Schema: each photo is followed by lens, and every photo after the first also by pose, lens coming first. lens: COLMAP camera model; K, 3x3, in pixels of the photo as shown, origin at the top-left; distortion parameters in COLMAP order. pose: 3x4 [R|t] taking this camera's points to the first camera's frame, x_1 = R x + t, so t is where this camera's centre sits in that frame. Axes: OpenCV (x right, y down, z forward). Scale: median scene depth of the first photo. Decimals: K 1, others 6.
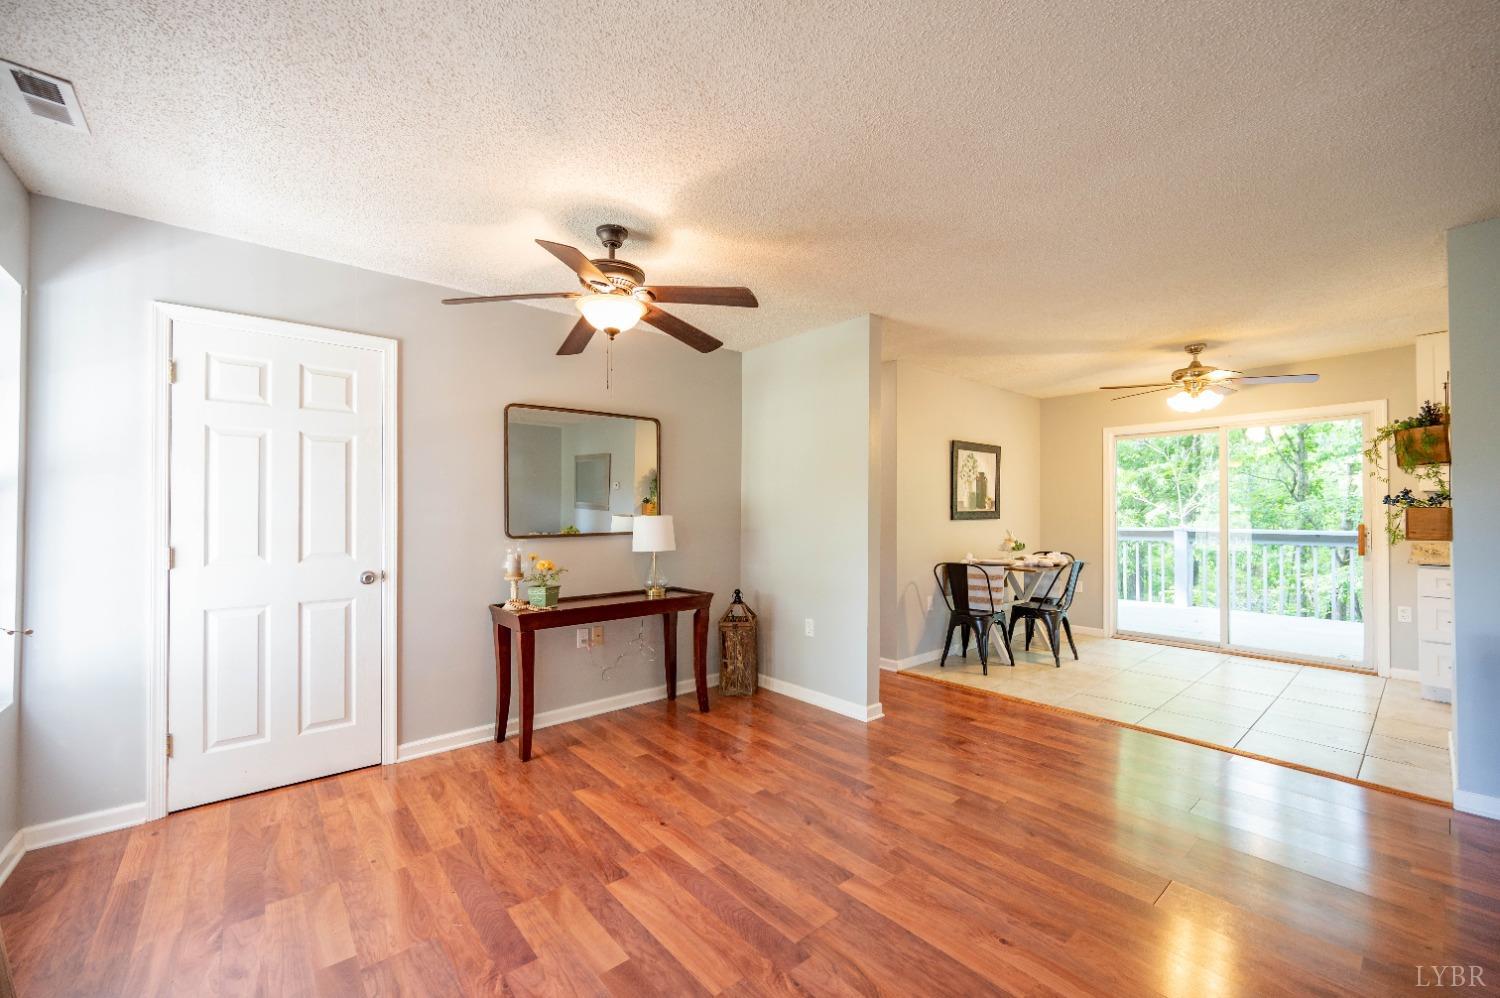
lens RADIAL K [[627.7, 0, 758.3], [0, 627.7, 504.7], [0, 0, 1]] dist [-0.003020, -0.000359]
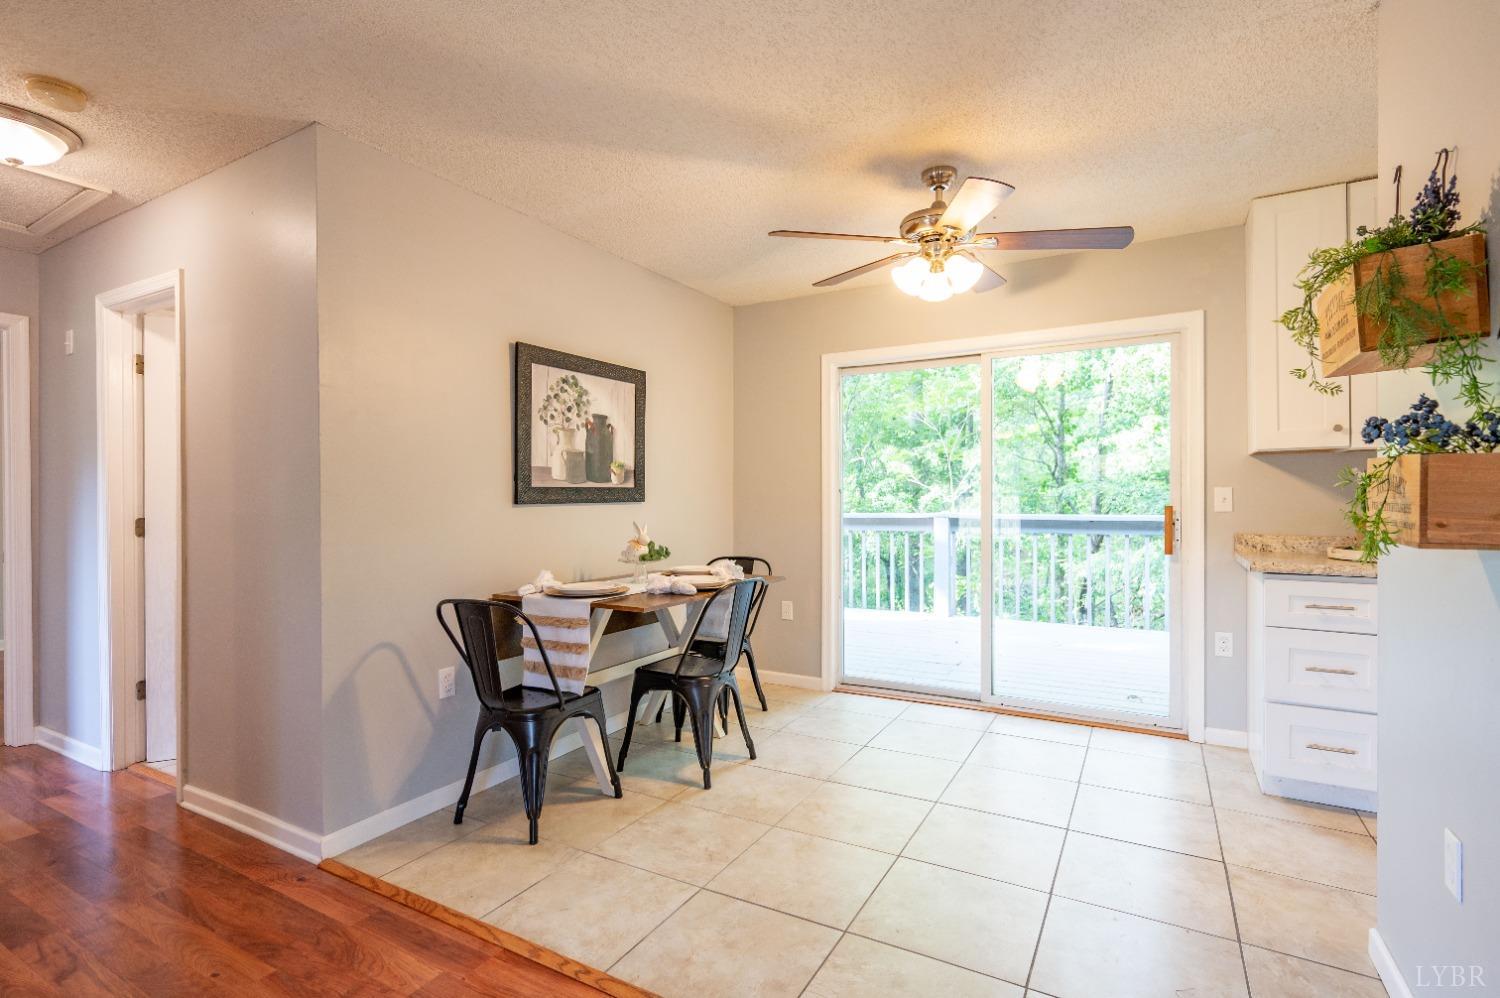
lens RADIAL K [[707.3, 0, 749.1], [0, 707.3, 502.2], [0, 0, 1]] dist [-0.000052, -0.000323]
pose [[0.953954, -0.006751, 0.299878, 0.301772], [0.001660, 0.999850, 0.017230, 0.012862], [-0.299949, -0.015939, 0.953822, 0.392966]]
